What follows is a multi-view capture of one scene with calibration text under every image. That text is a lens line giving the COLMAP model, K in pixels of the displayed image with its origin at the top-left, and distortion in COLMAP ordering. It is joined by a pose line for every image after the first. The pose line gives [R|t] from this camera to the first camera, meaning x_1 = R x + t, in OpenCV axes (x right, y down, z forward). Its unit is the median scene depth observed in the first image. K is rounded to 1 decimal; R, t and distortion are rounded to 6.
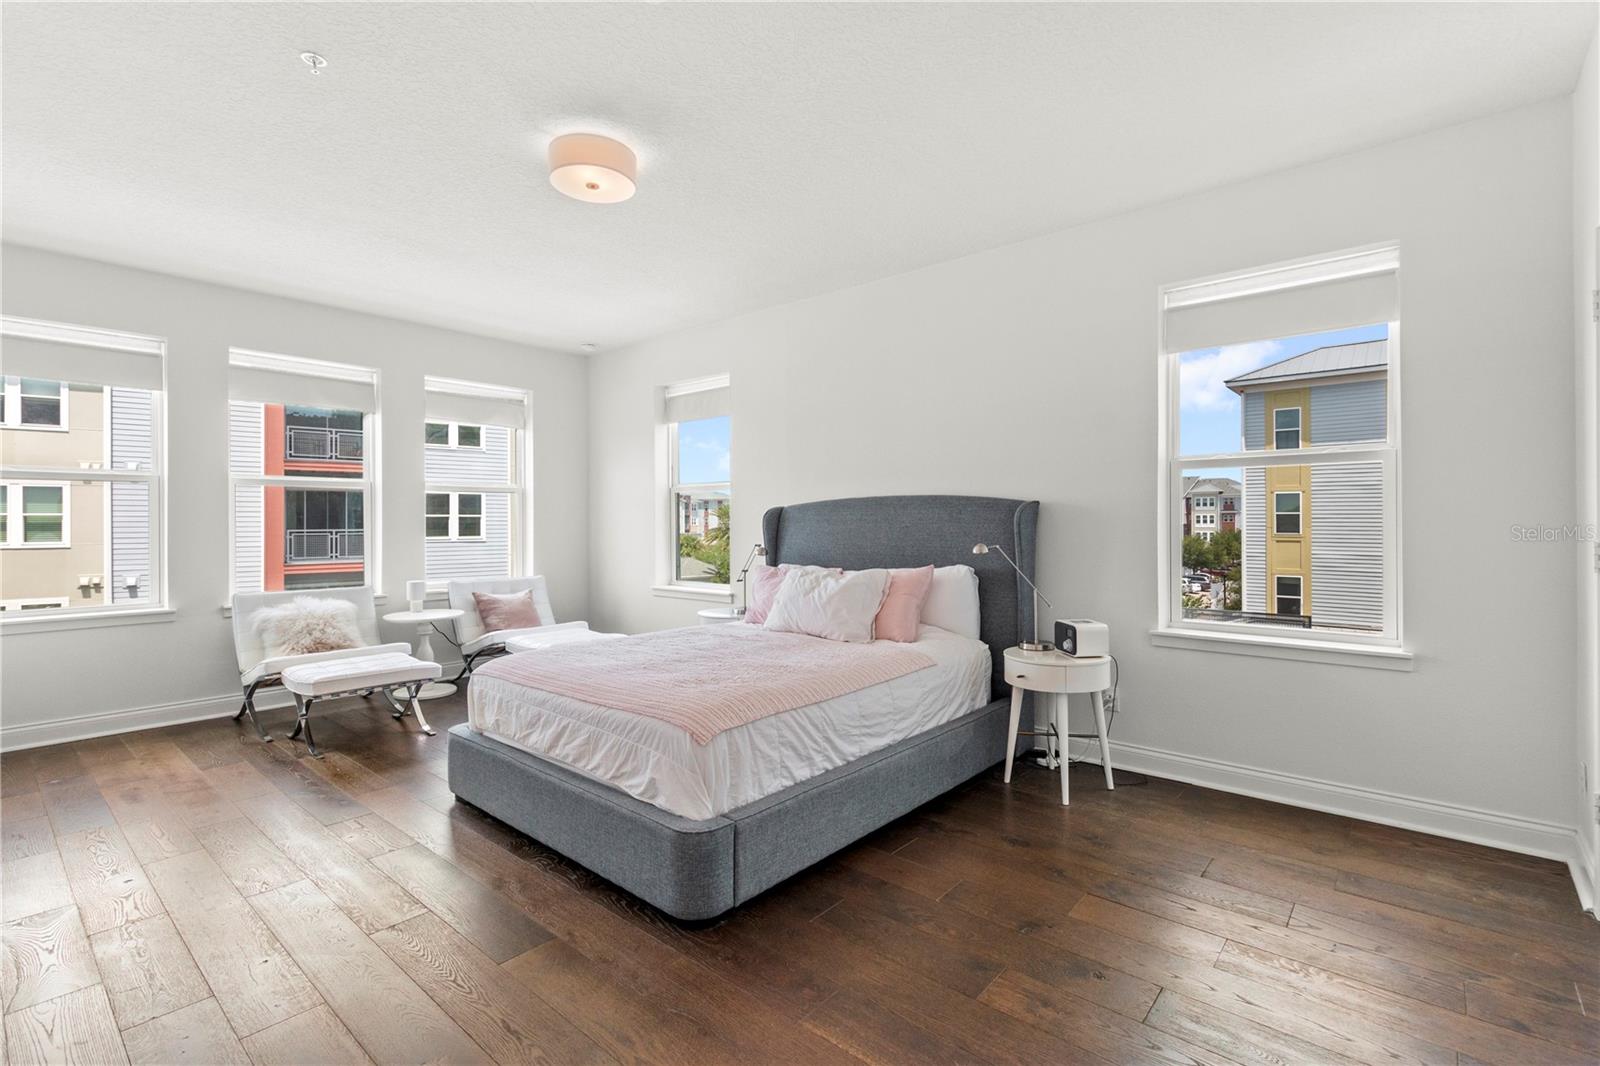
lens RADIAL K [[726.4, 0, 797.4], [0, 726.4, 523.5], [0, 0, 1]] dist [0.002982, 0.000373]
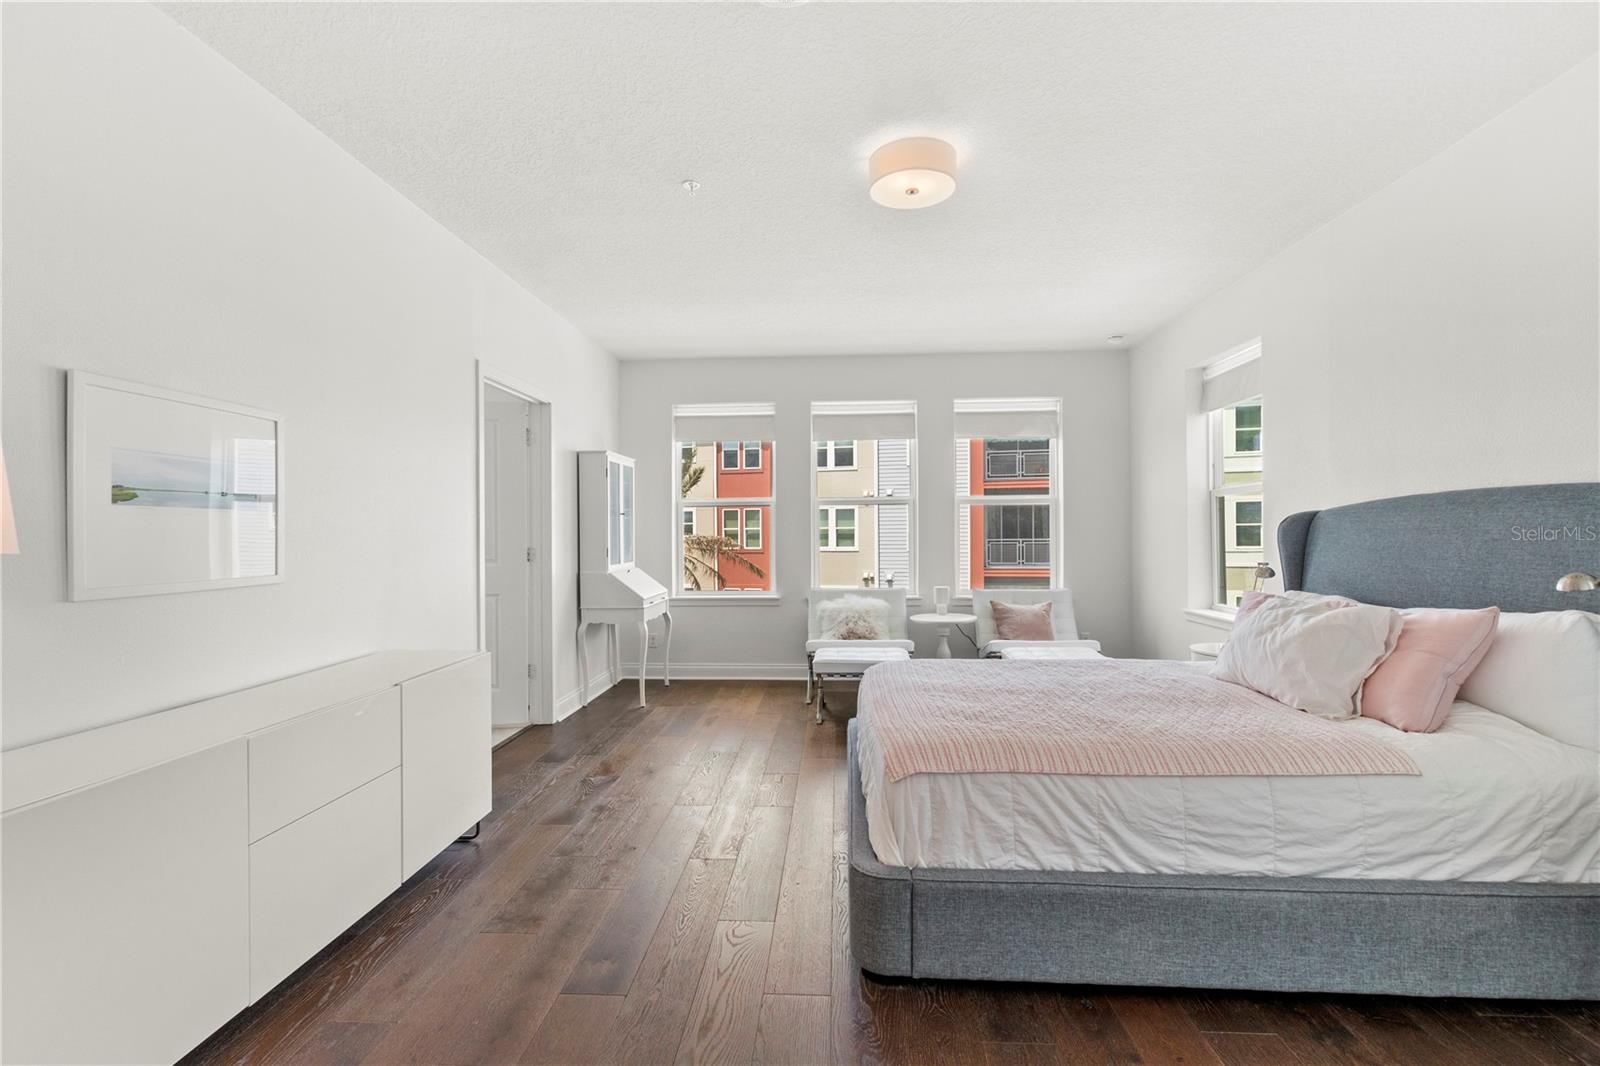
lens RADIAL K [[723.7, 0, 794.9], [0, 723.7, 535.3], [0, 0, 1]] dist [0.003224, -0.001074]
pose [[0.608969, -0.001042, -0.793193, 0.284837], [0.003556, 0.999993, 0.001416, -0.002035], [0.793186, -0.003683, 0.608969, 0.199011]]
